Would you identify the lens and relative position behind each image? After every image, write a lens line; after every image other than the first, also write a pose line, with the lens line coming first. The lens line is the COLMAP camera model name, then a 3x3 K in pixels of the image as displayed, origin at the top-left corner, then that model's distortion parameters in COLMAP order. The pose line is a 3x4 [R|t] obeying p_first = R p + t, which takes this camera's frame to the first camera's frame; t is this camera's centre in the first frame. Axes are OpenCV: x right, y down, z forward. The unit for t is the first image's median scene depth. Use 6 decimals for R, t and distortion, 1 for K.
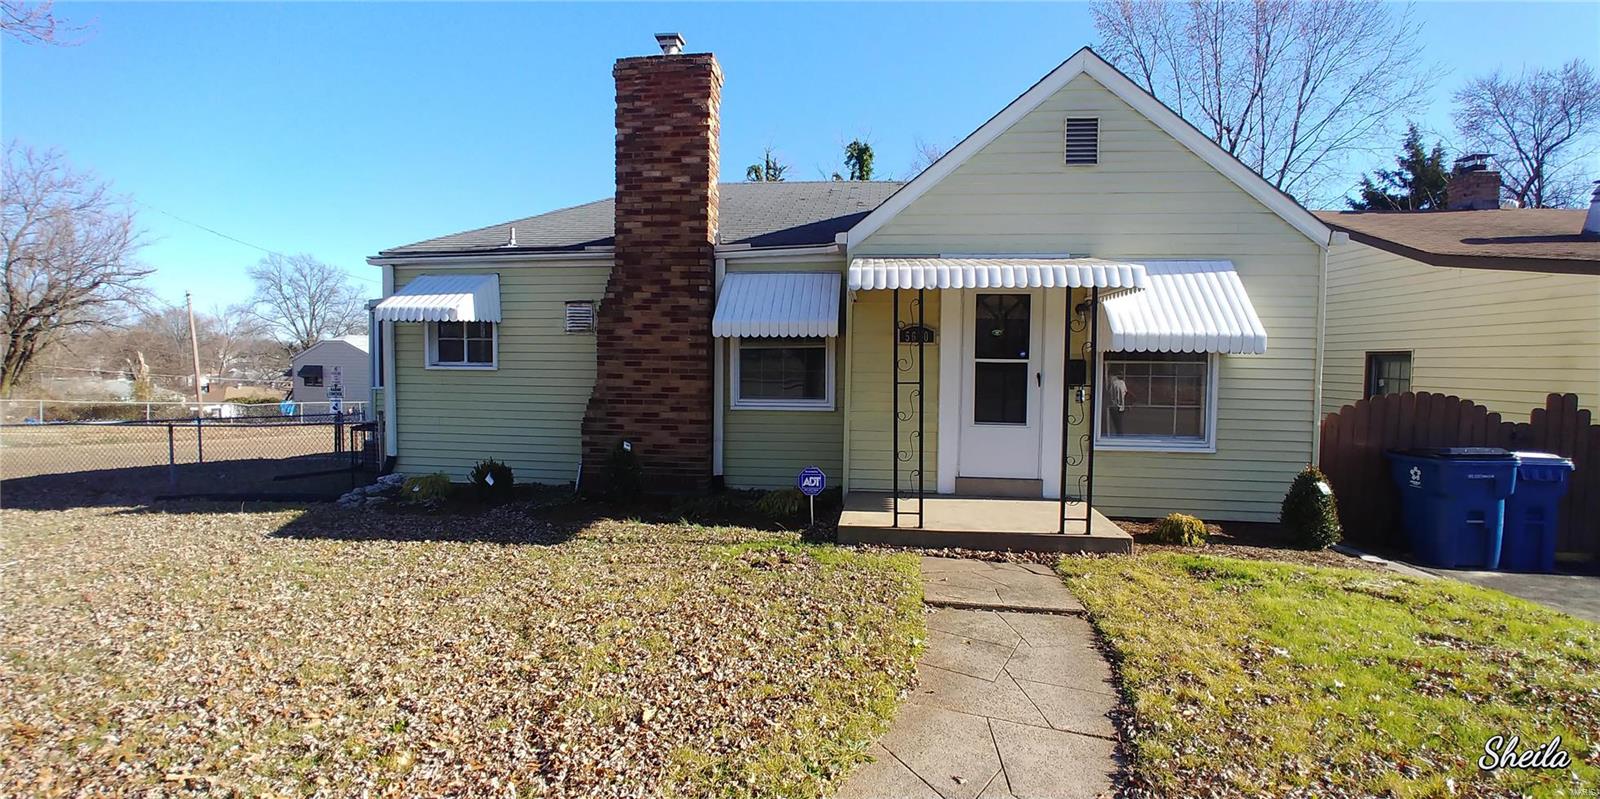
lens RADIAL K [[712.9, 0, 801.1], [0, 712.9, 390.5], [0, 0, 1]] dist [-0.026381, 0.002978]
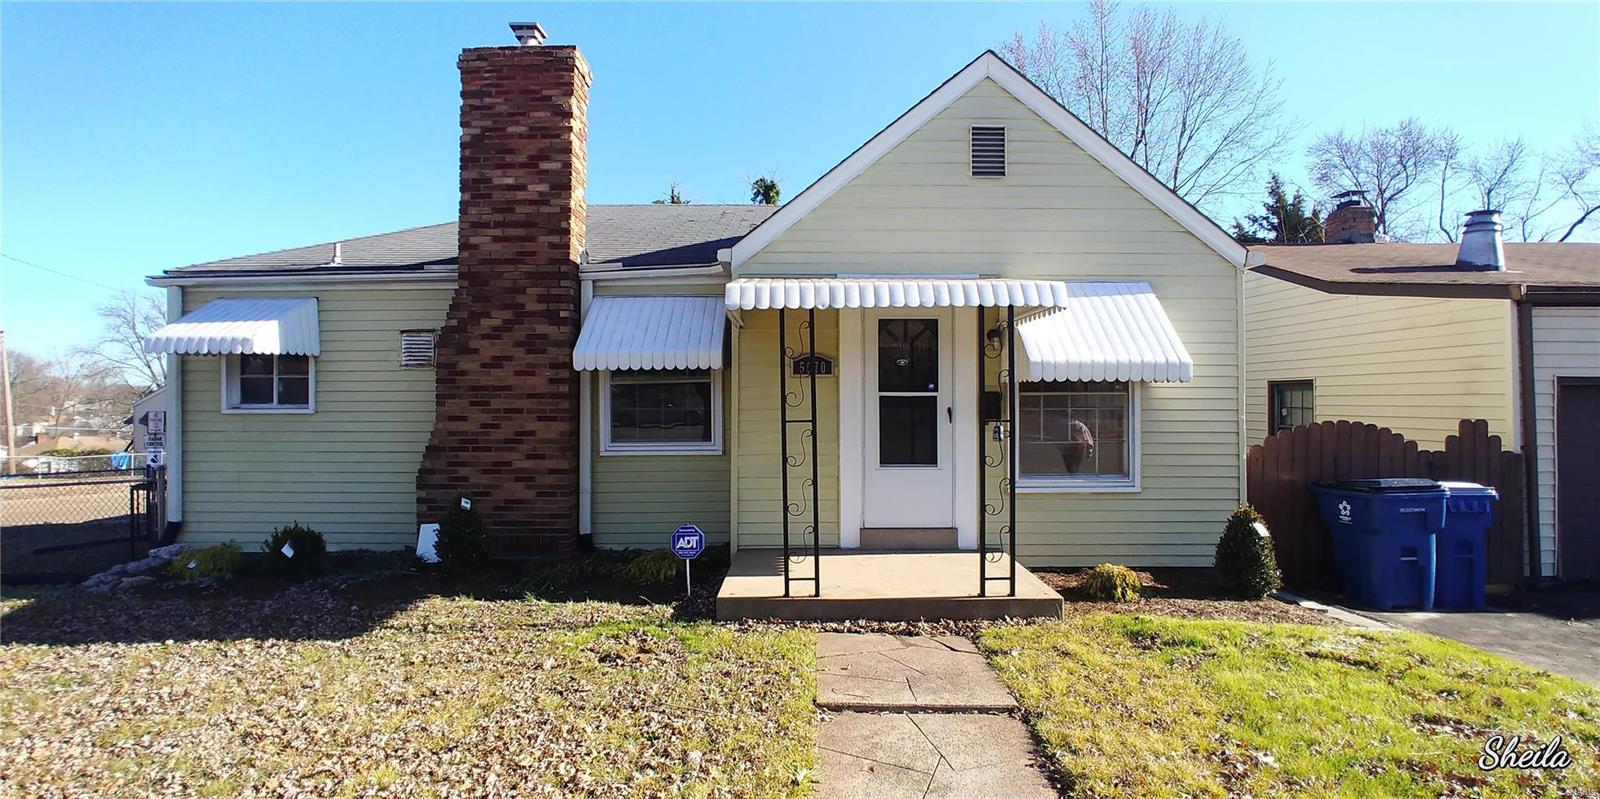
lens RADIAL K [[712.9, 0, 802.2], [0, 712.9, 389.4], [0, 0, 1]] dist [-0.026381, 0.002978]
pose [[0.992354, -0.011510, 0.122884, 0.038879], [0.018330, 0.998345, -0.054509, -0.001661], [-0.122054, 0.056344, 0.990923, 0.126659]]
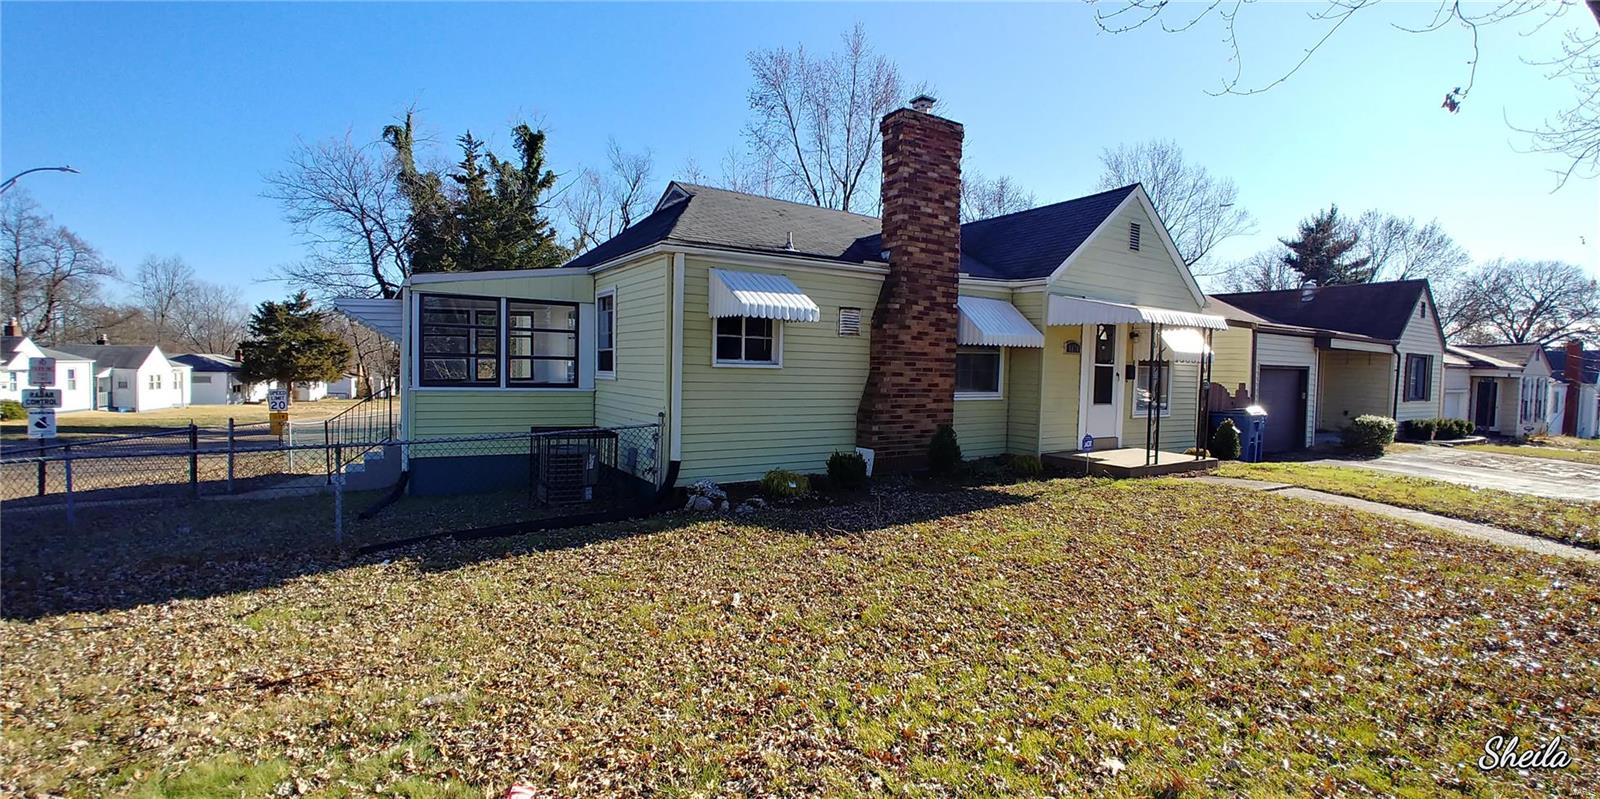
lens RADIAL K [[712.9, 0, 794.8], [0, 712.9, 395.3], [0, 0, 1]] dist [-0.026381, 0.002978]
pose [[0.756009, -0.018220, 0.654307, -1.195518], [0.011371, 0.999827, 0.014704, -0.004991], [-0.654462, -0.003676, 0.756086, 0.218579]]
